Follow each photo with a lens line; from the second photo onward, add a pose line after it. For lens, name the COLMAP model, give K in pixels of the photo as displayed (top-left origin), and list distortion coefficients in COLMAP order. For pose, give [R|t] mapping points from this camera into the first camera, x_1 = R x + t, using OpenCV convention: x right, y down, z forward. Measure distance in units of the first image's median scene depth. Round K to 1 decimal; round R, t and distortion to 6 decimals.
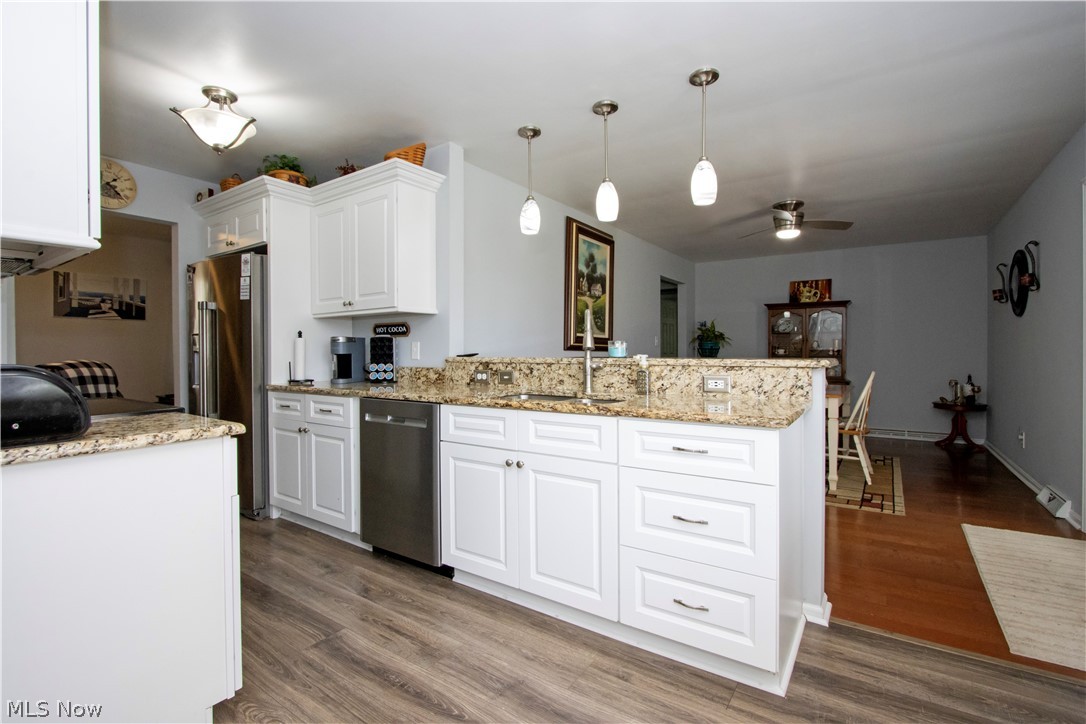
lens RADIAL K [[501.0, 0, 539.5], [0, 501.0, 353.5], [0, 0, 1]] dist [-0.016577, 0.001440]
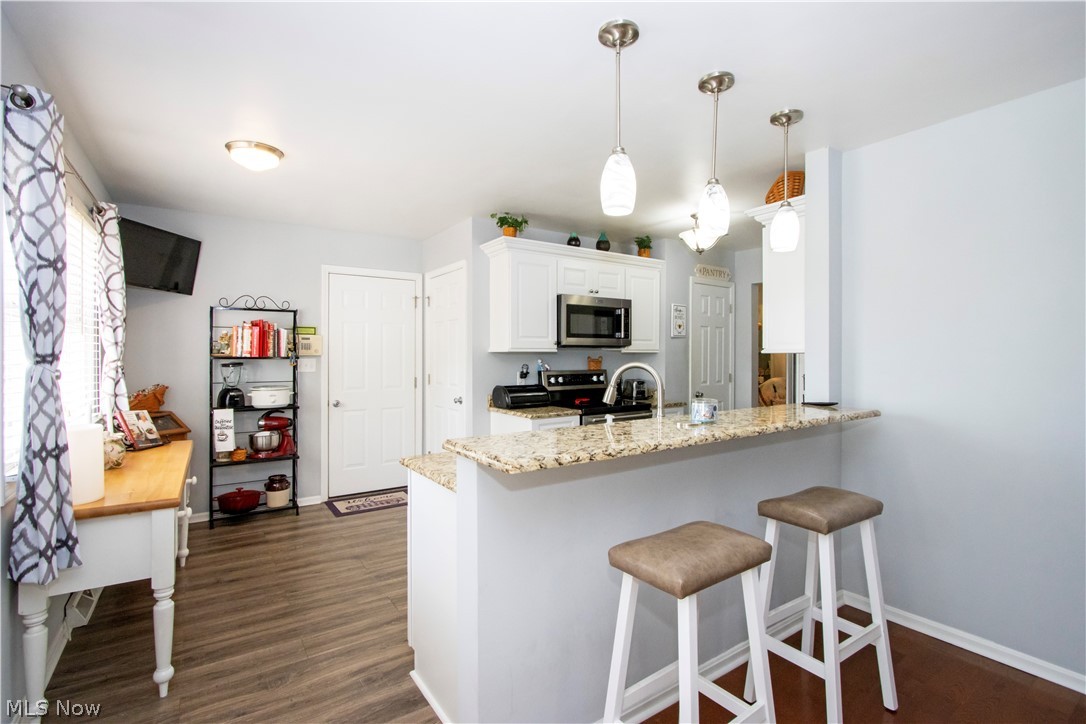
lens RADIAL K [[501.0, 0, 539.5], [0, 501.0, 353.5], [0, 0, 1]] dist [-0.016577, 0.001440]
pose [[-0.354549, 0.004513, -0.935026, 0.734980], [-0.004063, 0.999971, 0.006367, -0.076900], [0.935029, 0.006057, -0.354521, 0.819851]]
